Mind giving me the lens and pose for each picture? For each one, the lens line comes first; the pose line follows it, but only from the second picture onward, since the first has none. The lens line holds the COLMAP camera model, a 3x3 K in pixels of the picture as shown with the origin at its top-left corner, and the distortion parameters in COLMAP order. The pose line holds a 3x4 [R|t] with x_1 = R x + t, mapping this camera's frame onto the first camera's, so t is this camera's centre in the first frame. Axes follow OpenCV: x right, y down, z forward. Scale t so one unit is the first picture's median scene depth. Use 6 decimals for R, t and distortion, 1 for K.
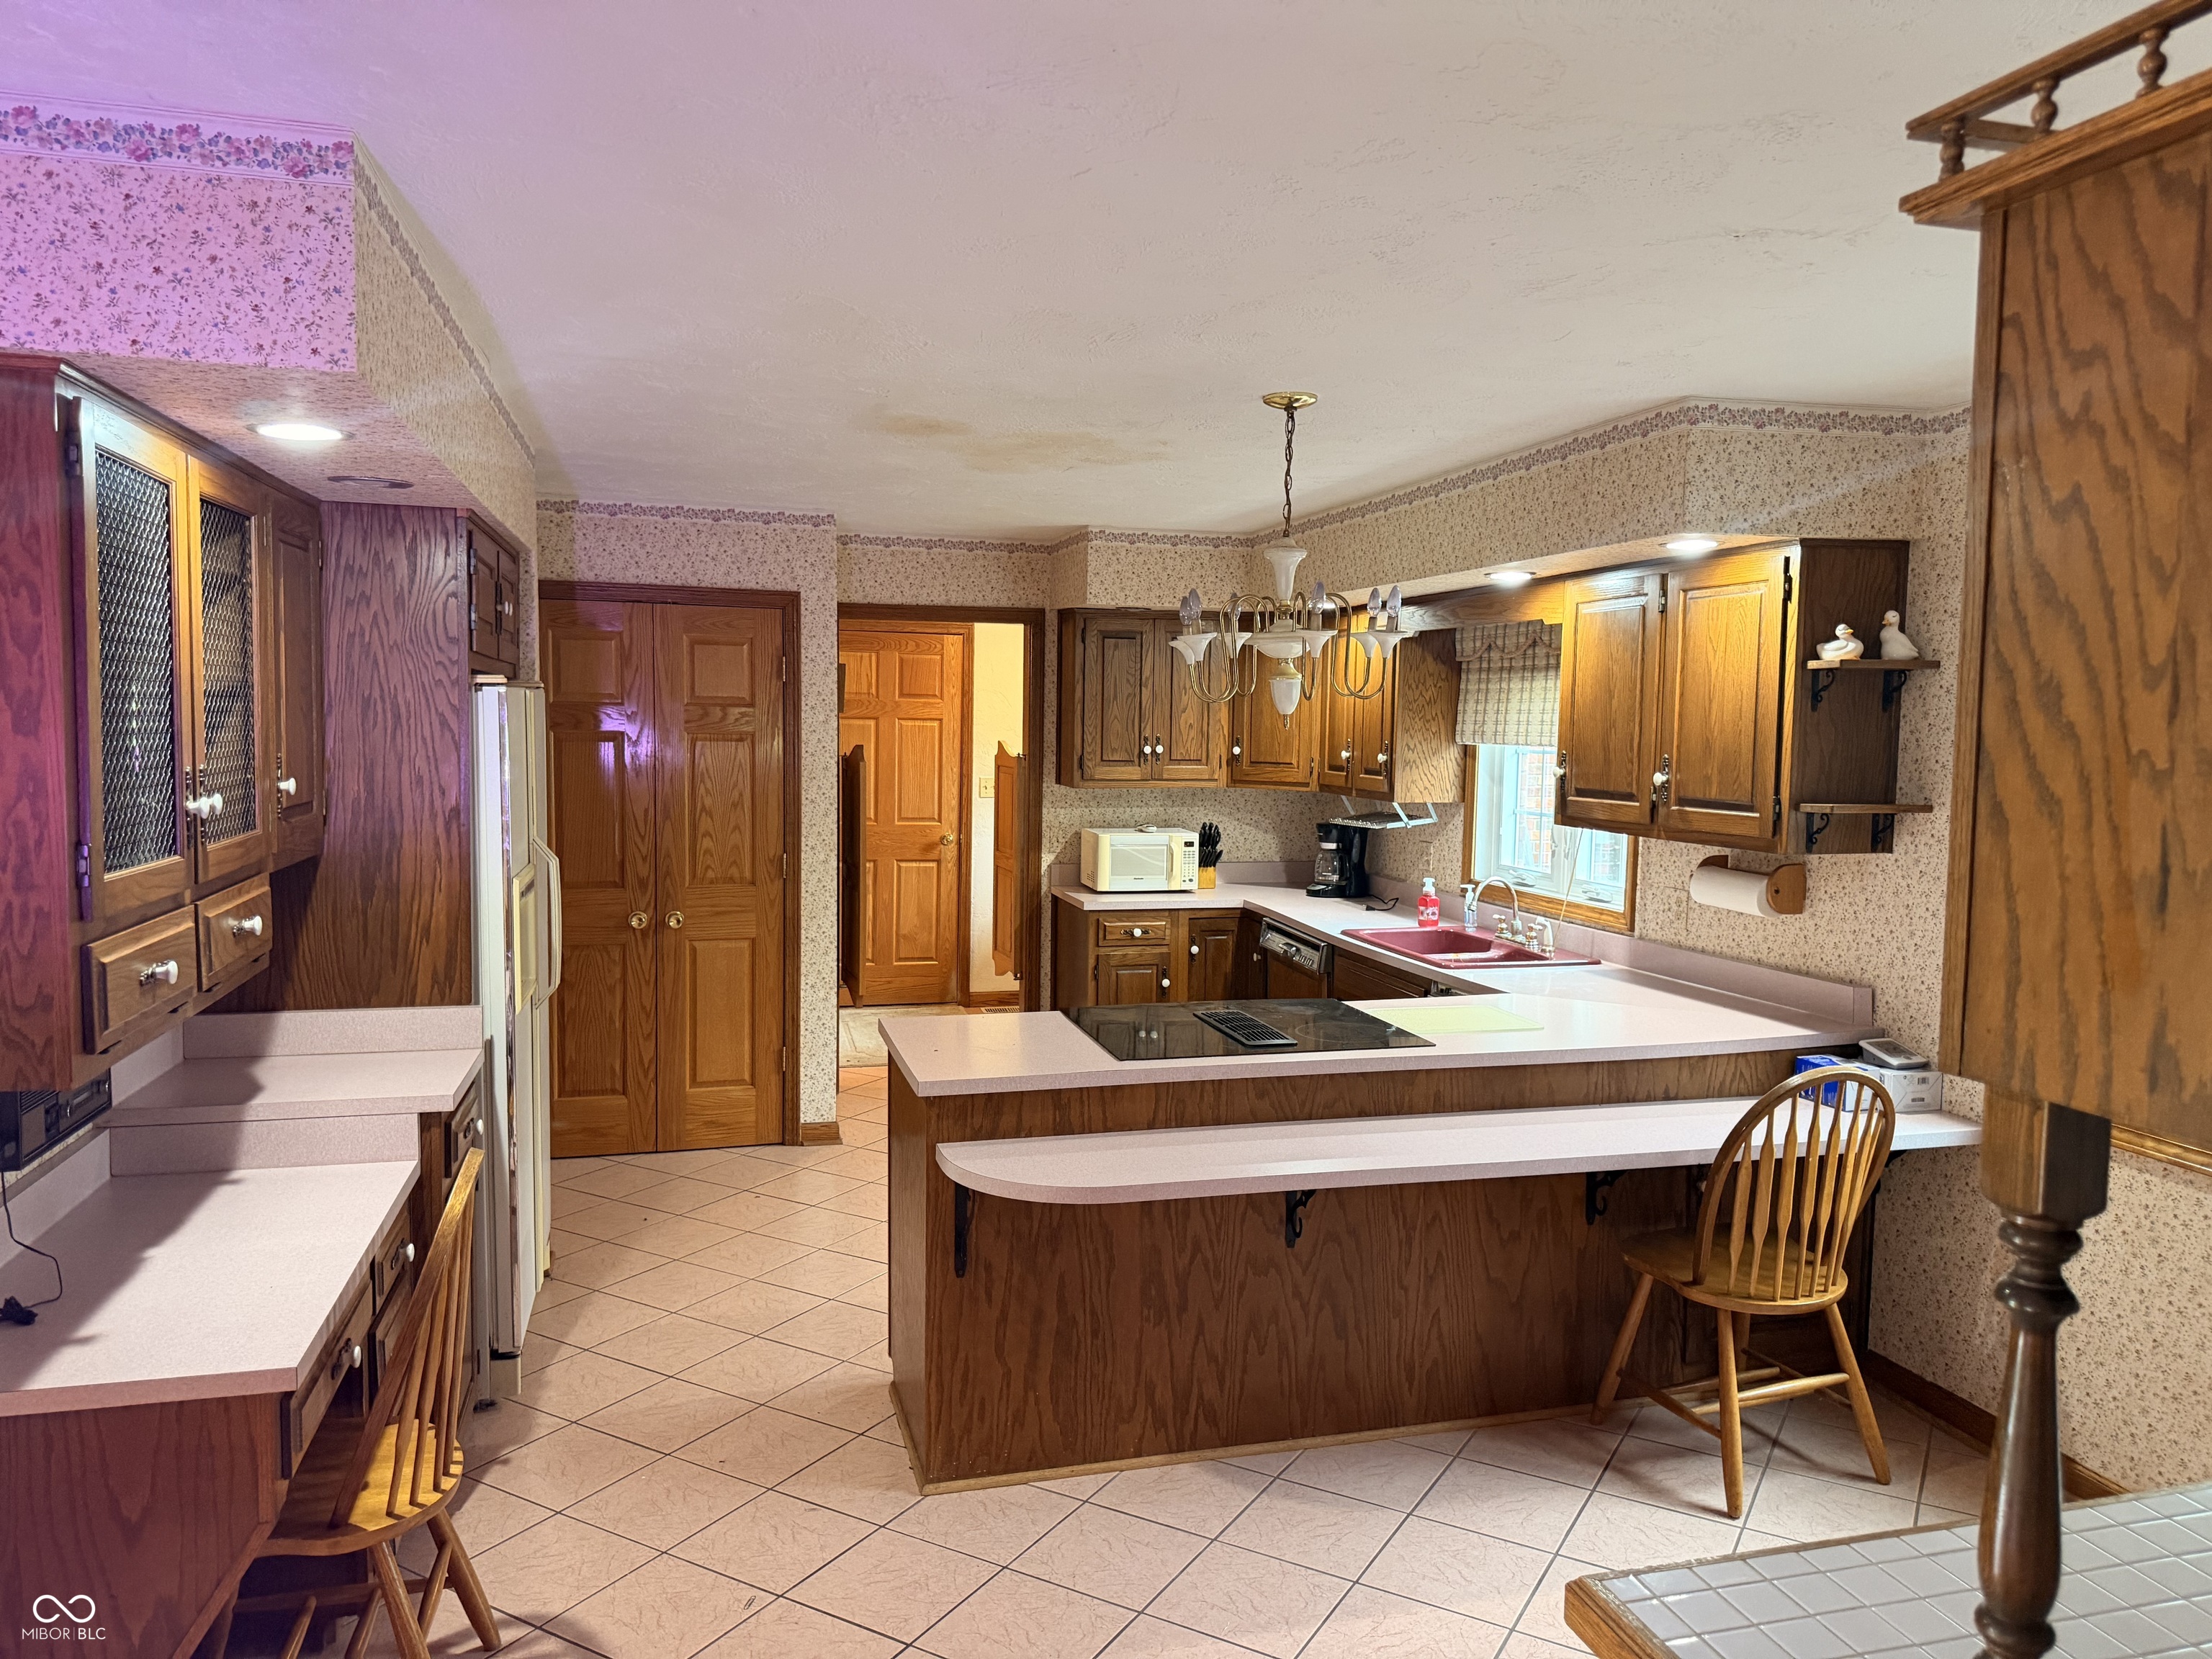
lens RADIAL K [[1582.7, 0, 1098.6], [0, 1582.7, 822.1], [0, 0, 1]] dist [0.070418, -0.093250]
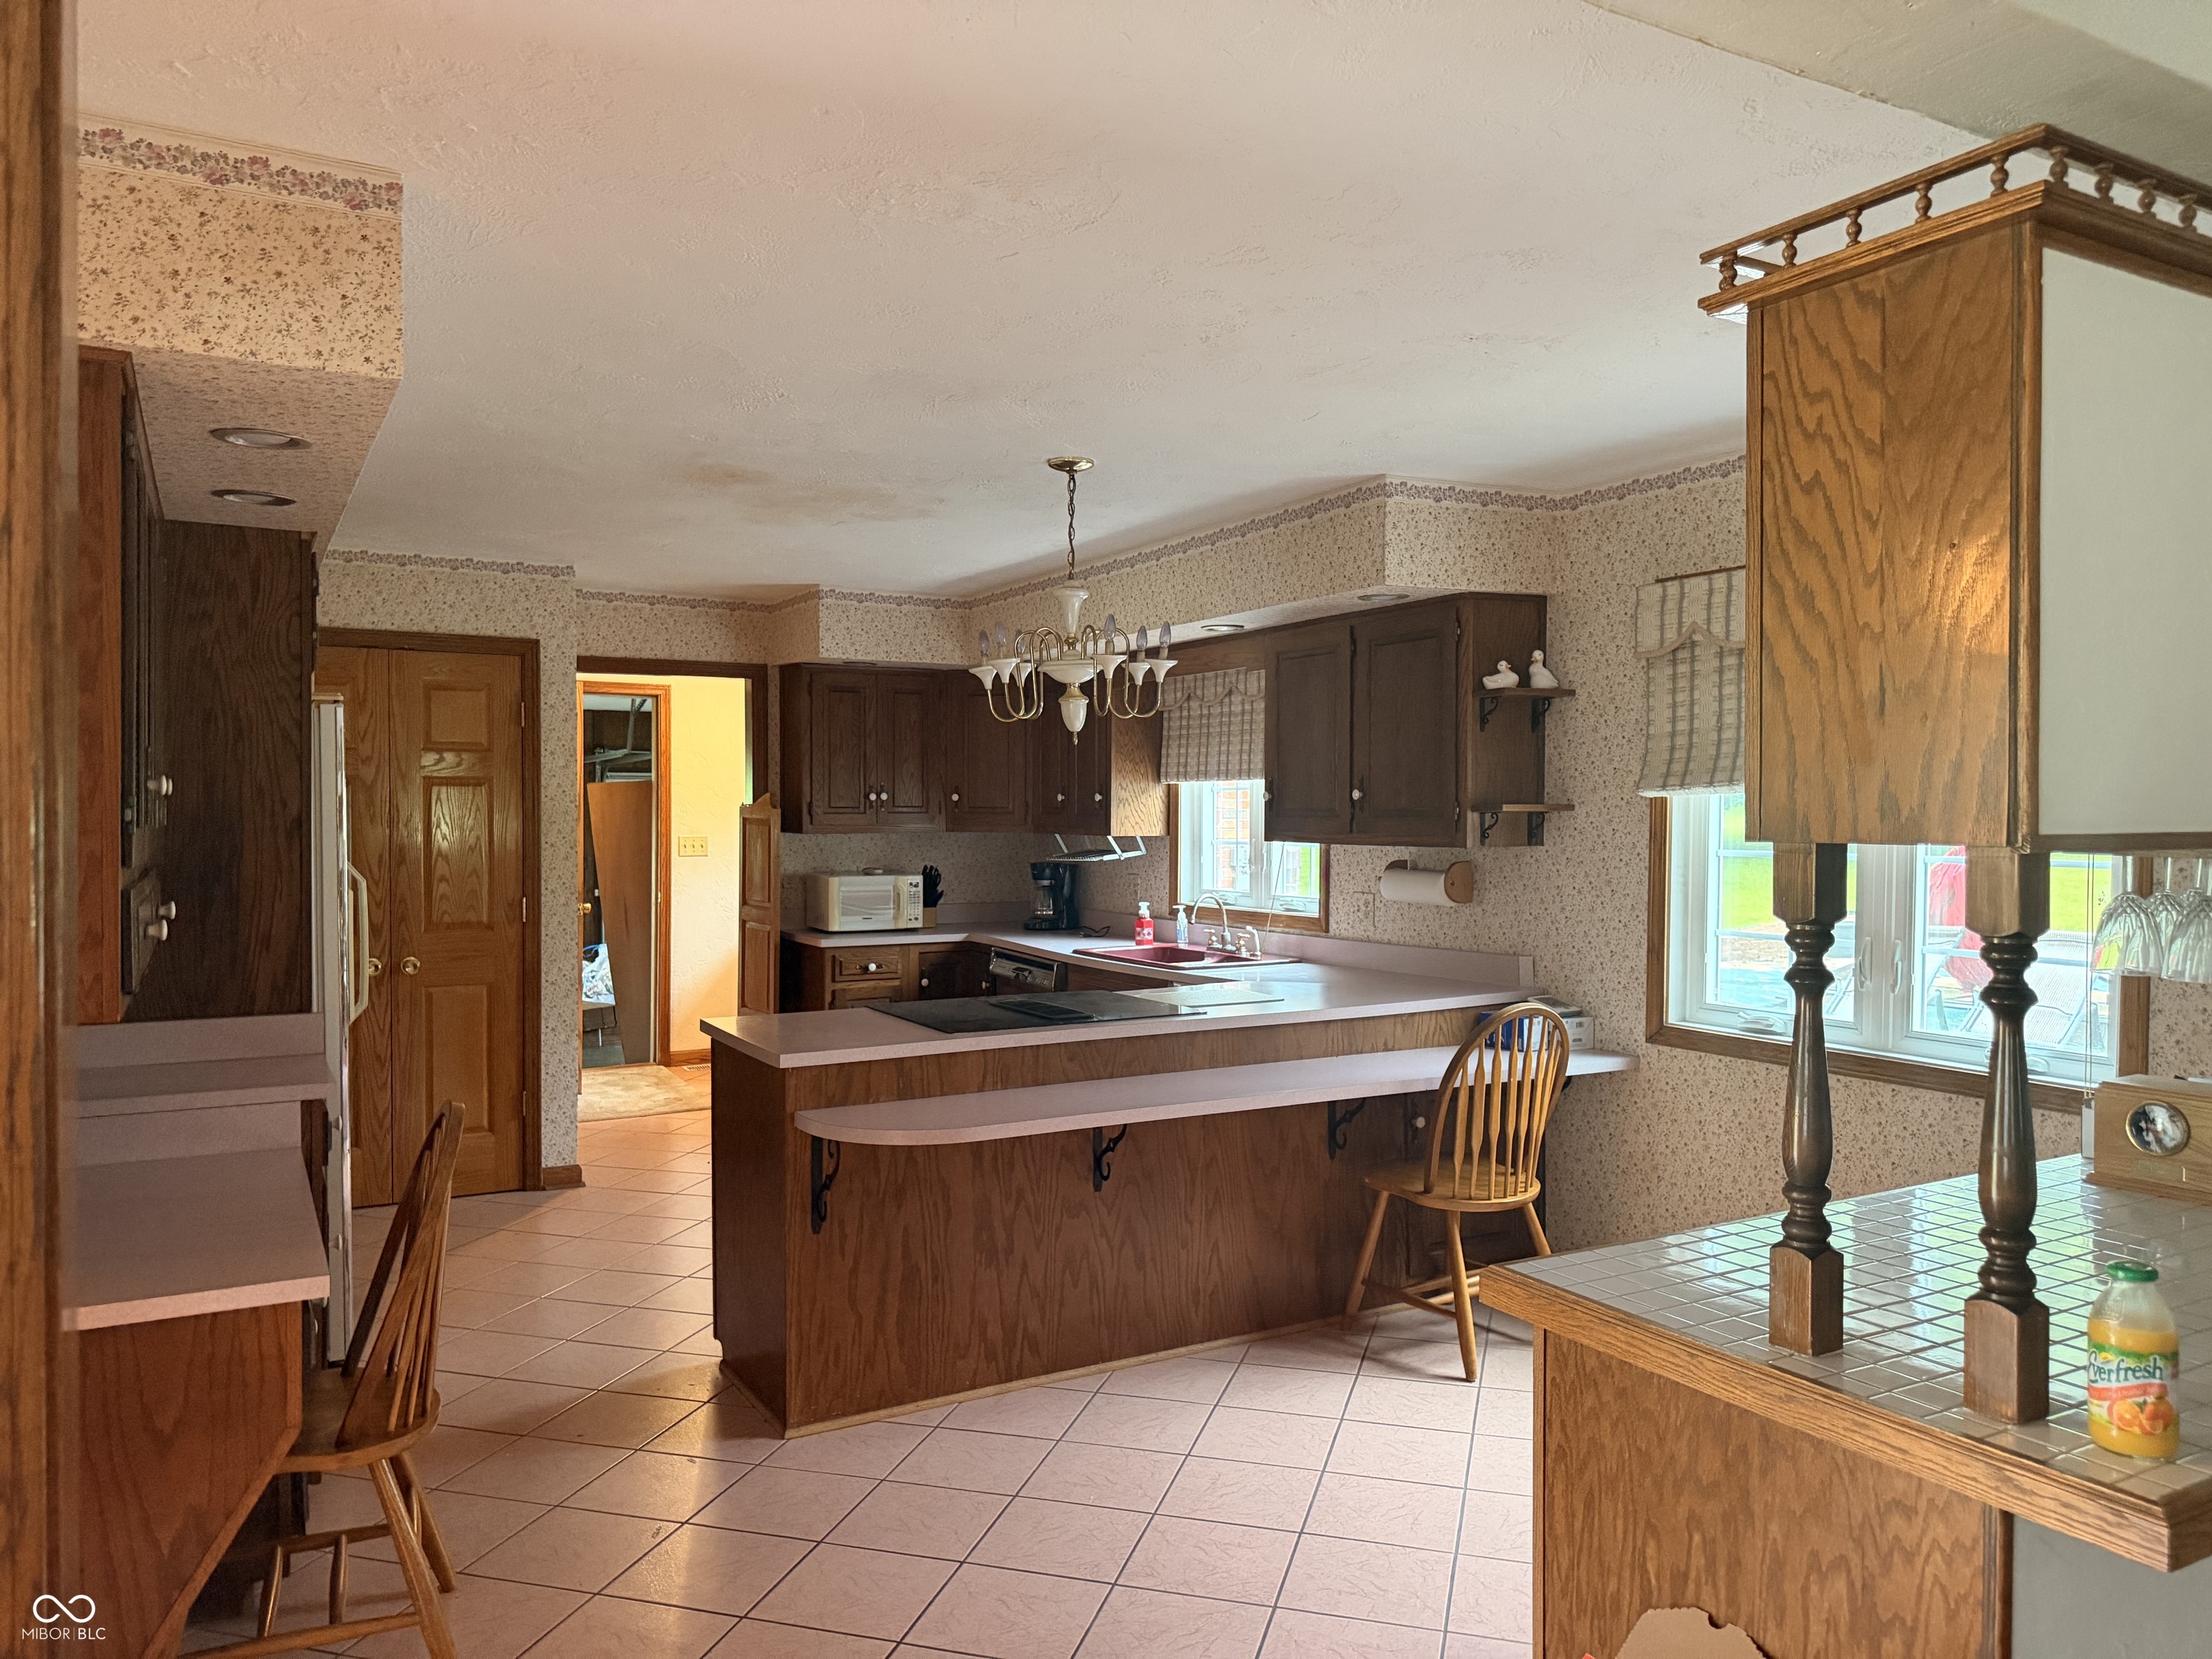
lens RADIAL K [[1582.7, 0, 1091.1], [0, 1582.7, 815.6], [0, 0, 1]] dist [0.070418, -0.093250]
pose [[0.970412, -0.013277, 0.241088, -0.152608], [0.028658, 0.997763, -0.060403, 0.065029], [-0.239747, 0.065525, 0.968622, -0.119141]]
